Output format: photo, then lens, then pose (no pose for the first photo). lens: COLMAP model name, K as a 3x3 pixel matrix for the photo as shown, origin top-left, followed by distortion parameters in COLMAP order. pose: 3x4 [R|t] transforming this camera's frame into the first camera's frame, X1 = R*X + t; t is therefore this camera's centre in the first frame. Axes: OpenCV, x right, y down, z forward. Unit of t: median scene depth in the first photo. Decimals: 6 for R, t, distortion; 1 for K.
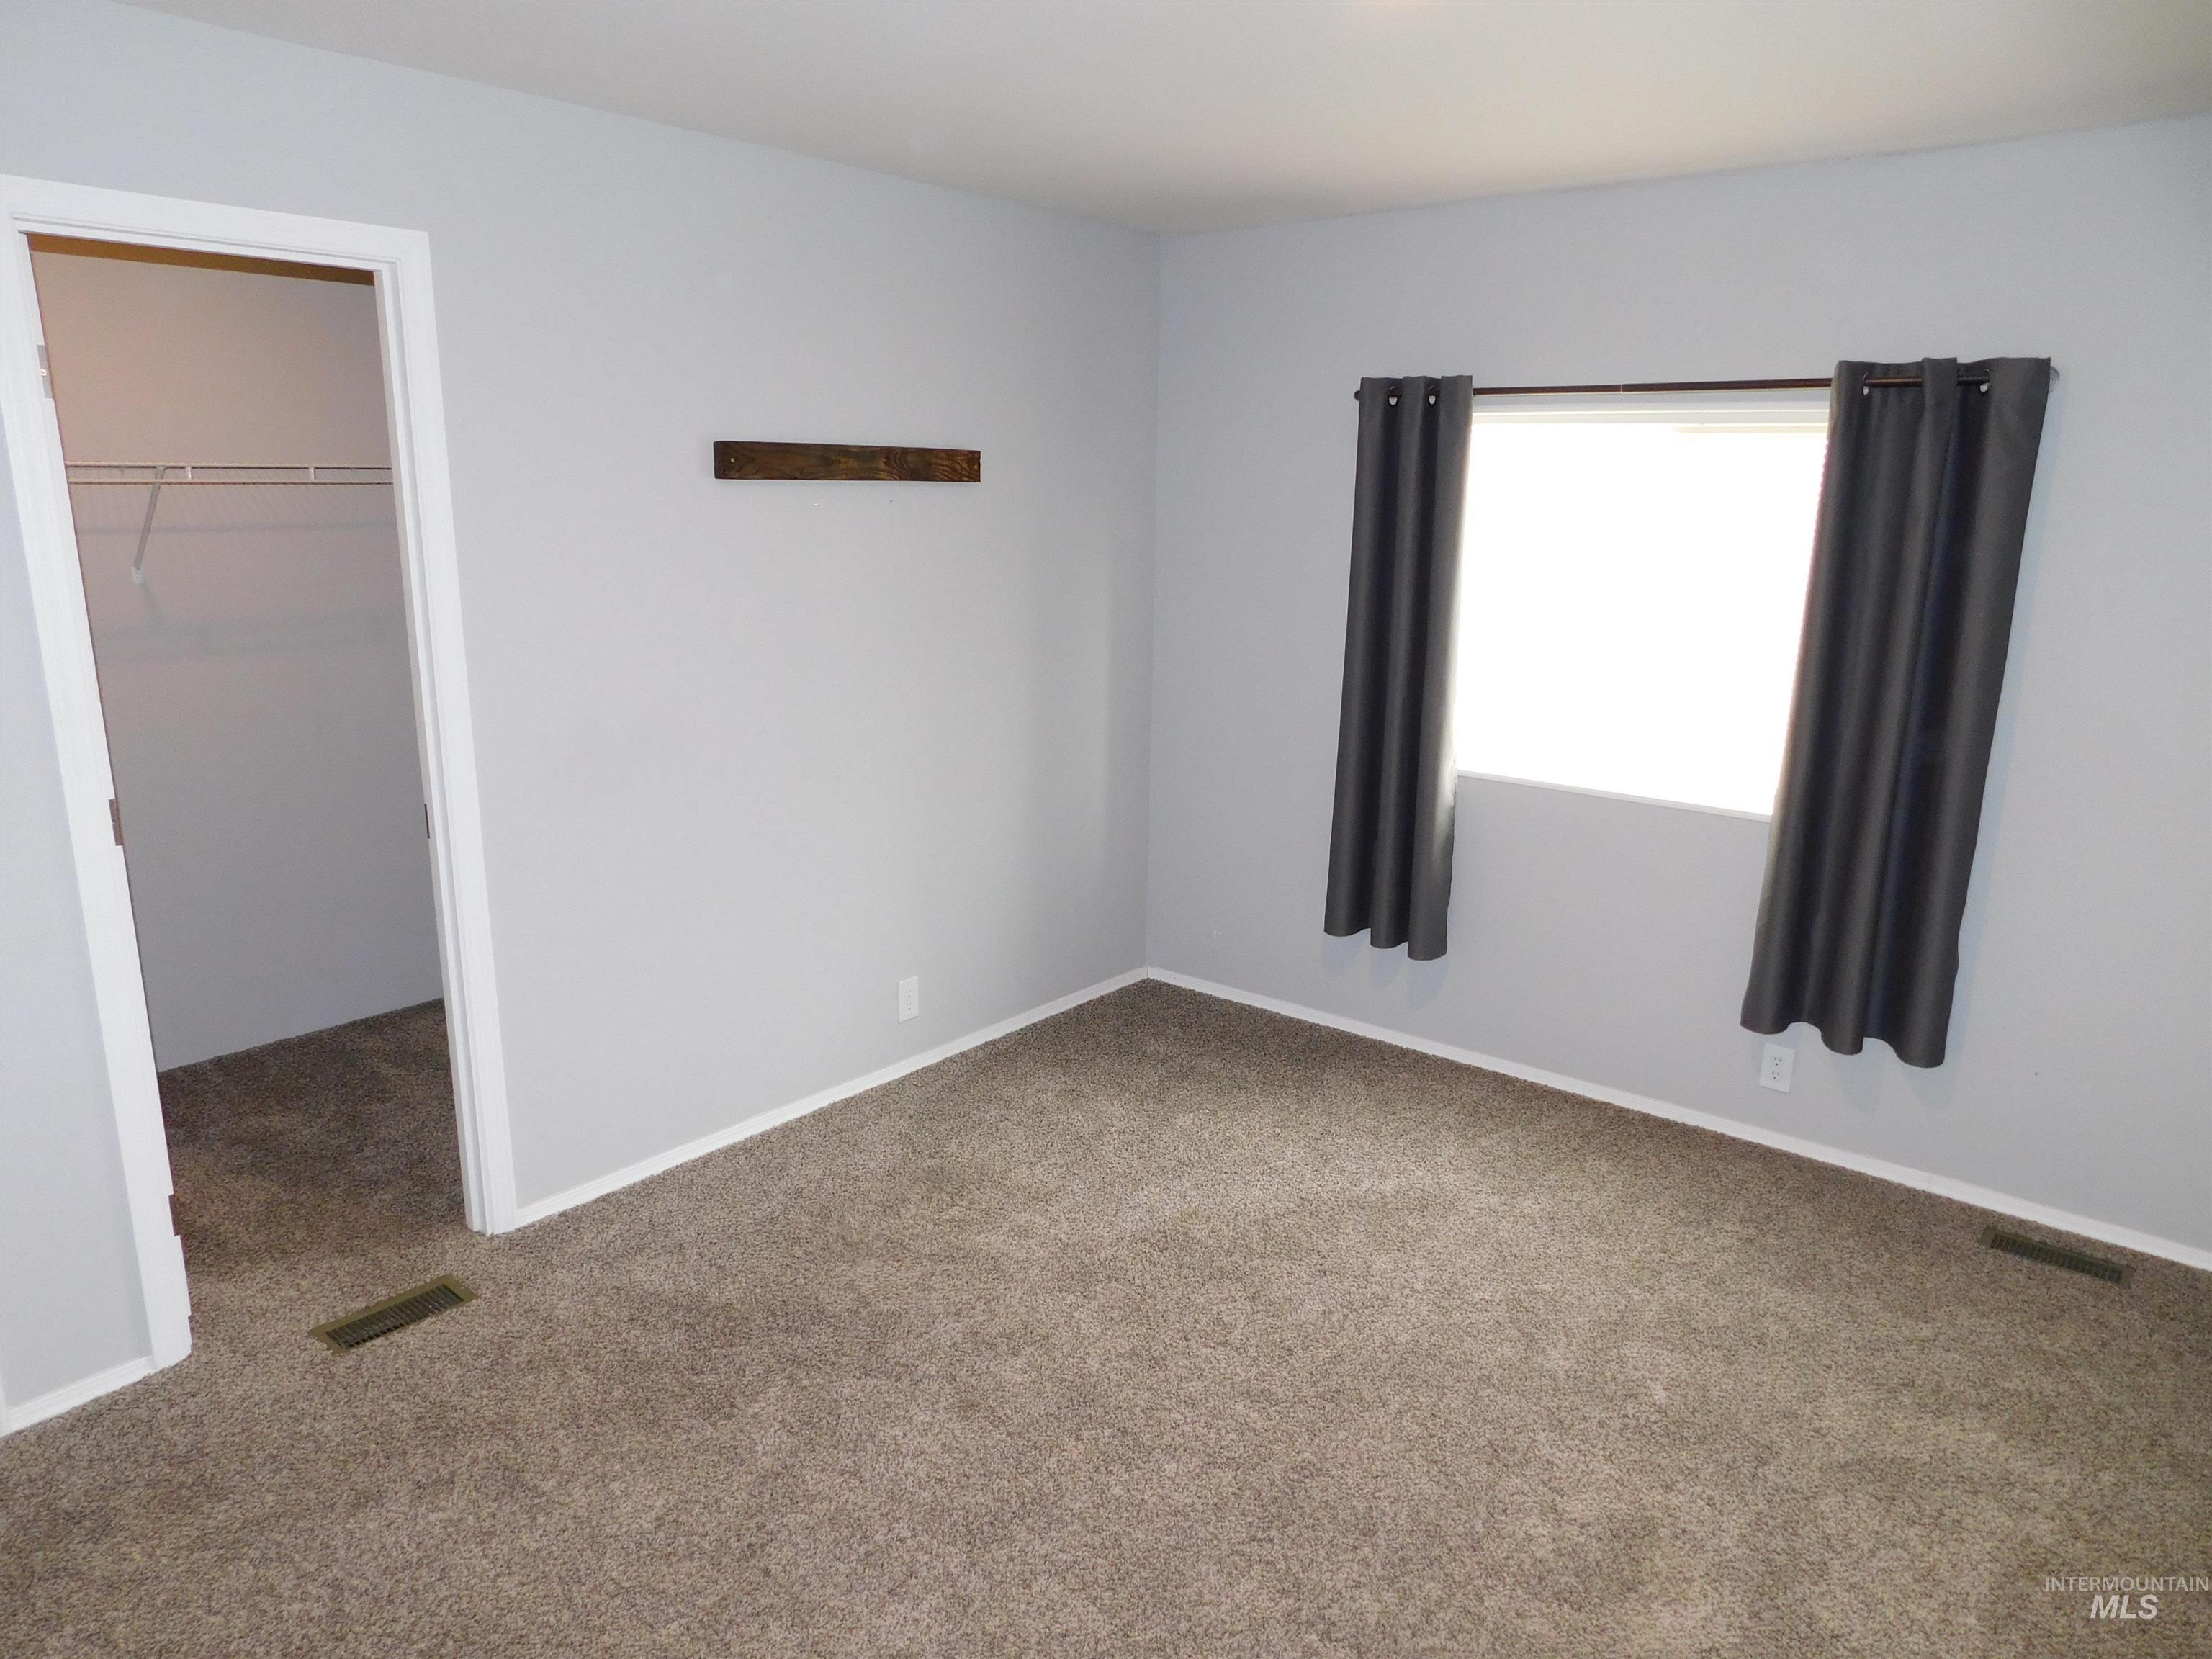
lens RADIAL K [[1475.2, 0, 1099.0], [0, 1475.2, 825.9], [0, 0, 1]] dist [-0.065381, 0.056009]
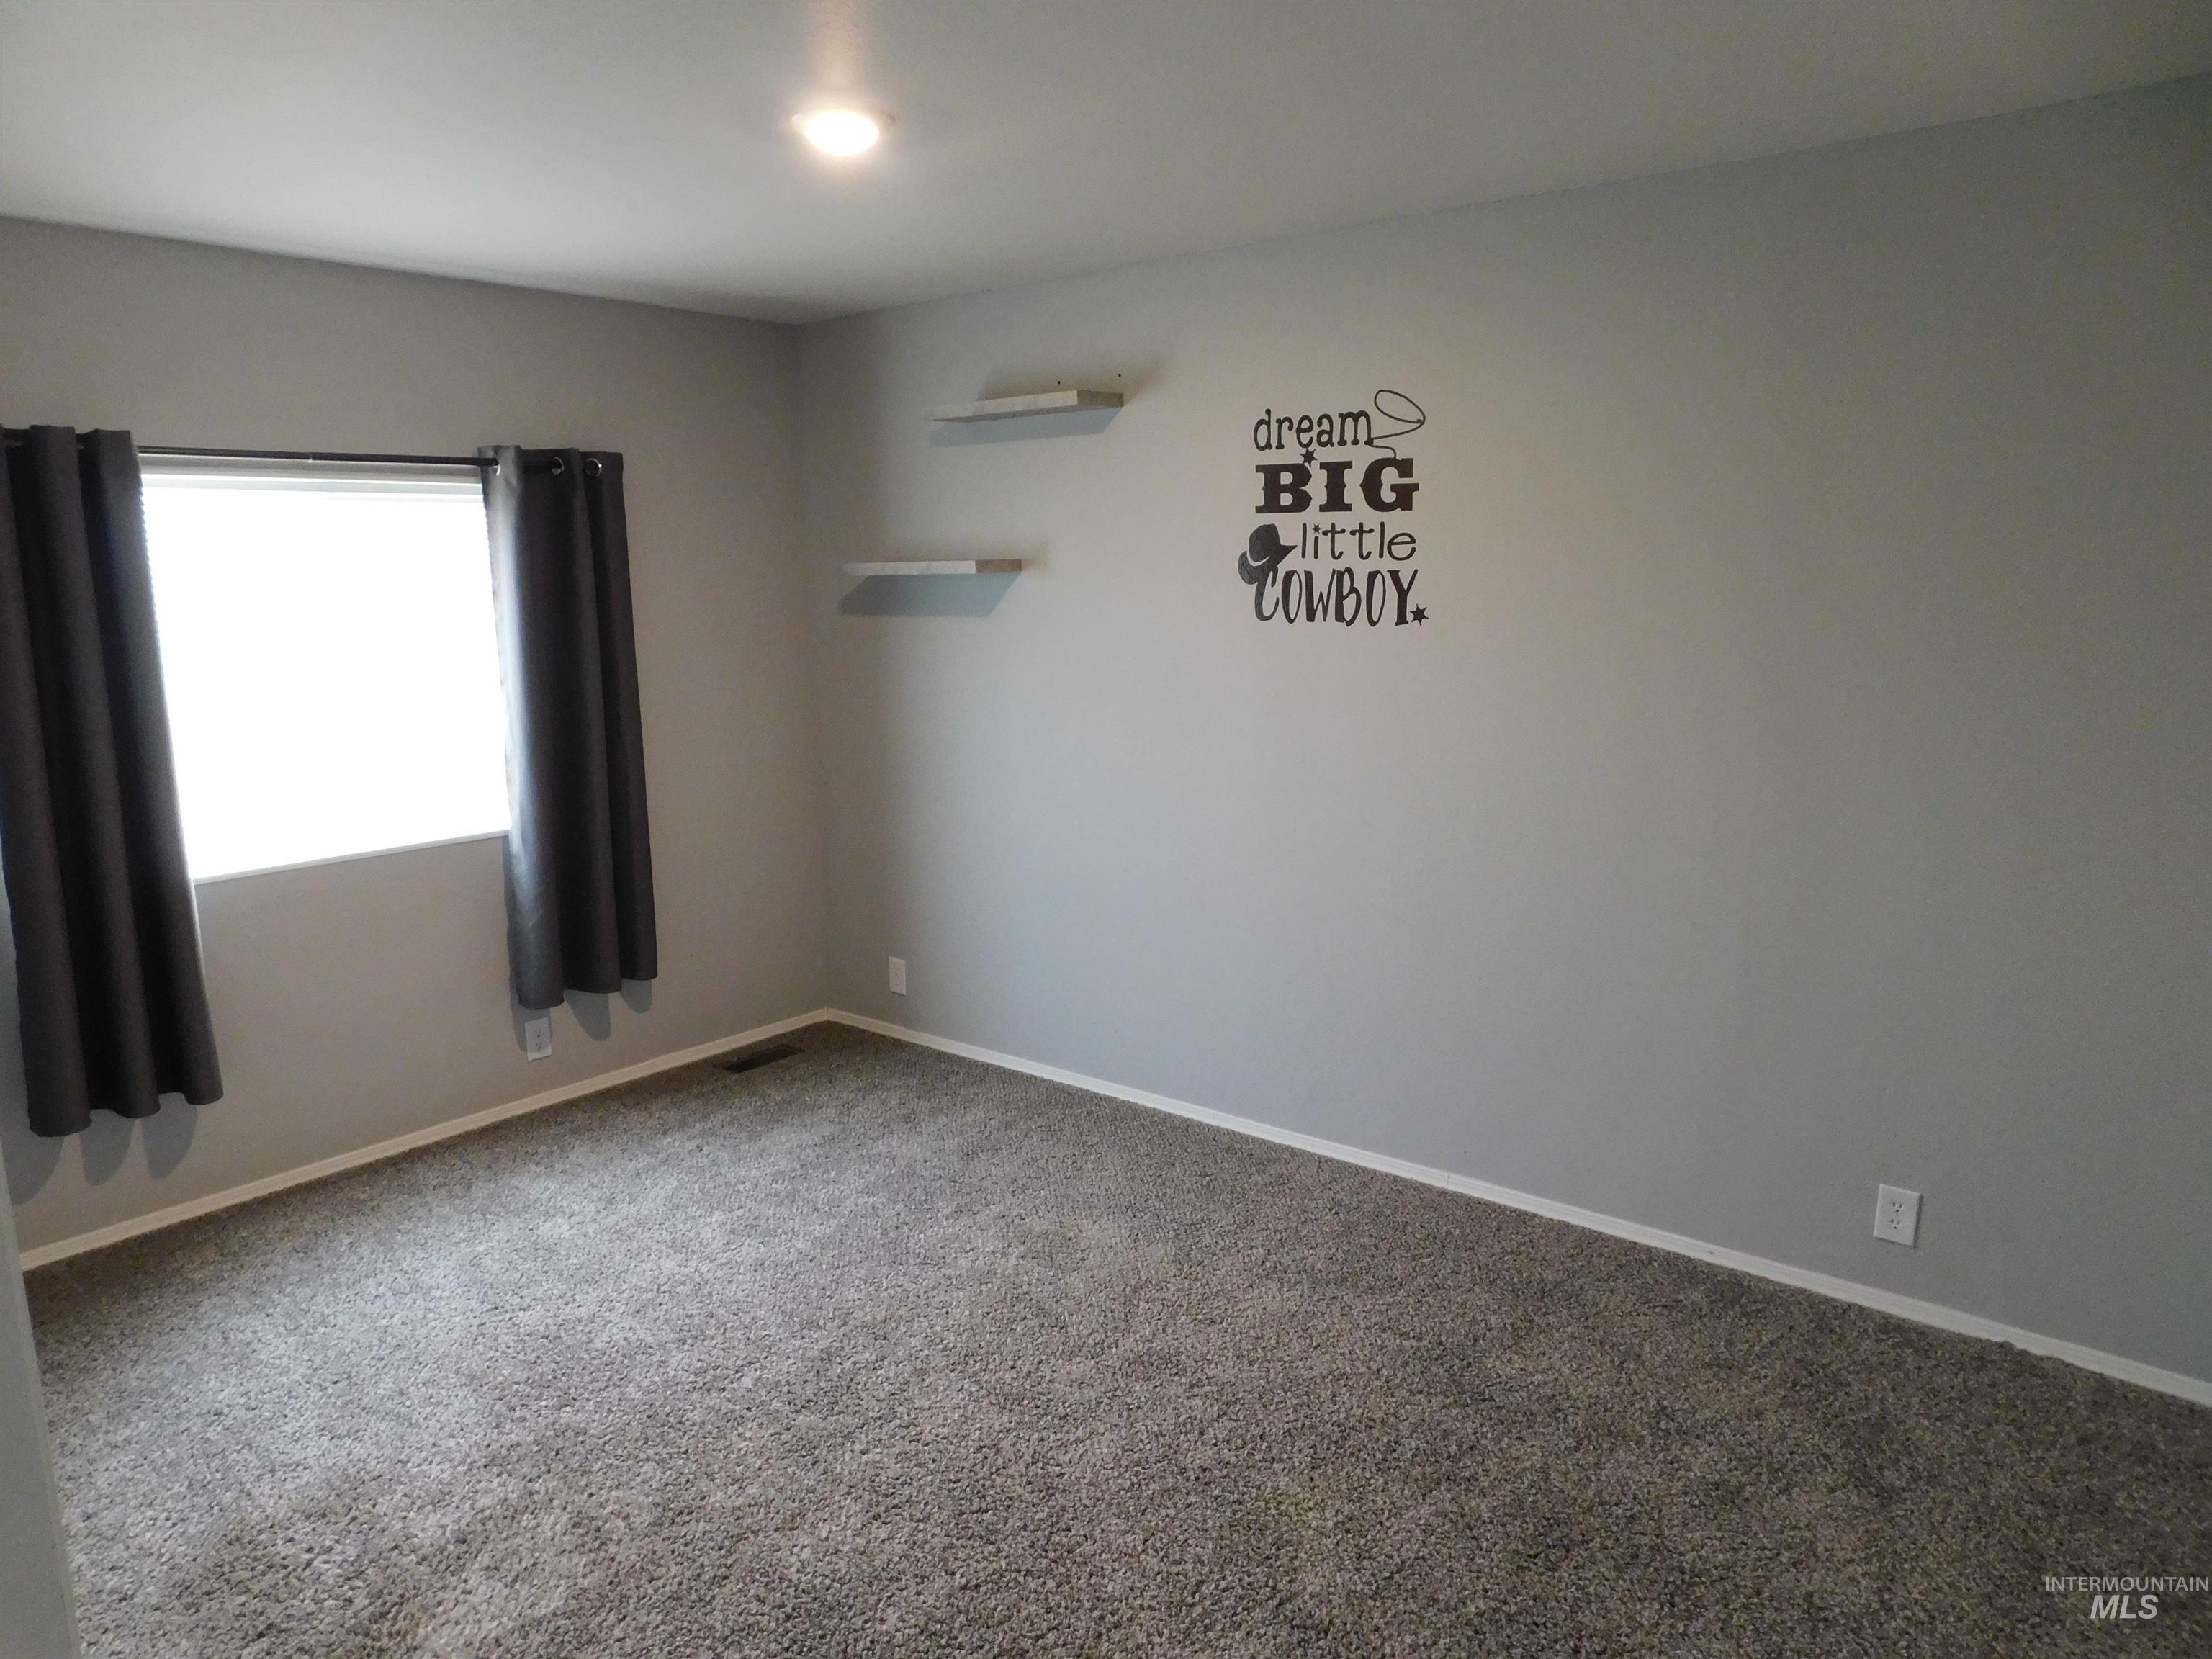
lens RADIAL K [[1475.2, 0, 1099.0], [0, 1475.2, 825.9], [0, 0, 1]] dist [-0.065381, 0.056009]
pose [[-0.013550, -0.189761, 0.981737, -0.685274], [0.235336, 0.953641, 0.187579, -0.116810], [-0.971820, 0.233580, 0.031736, 0.500029]]
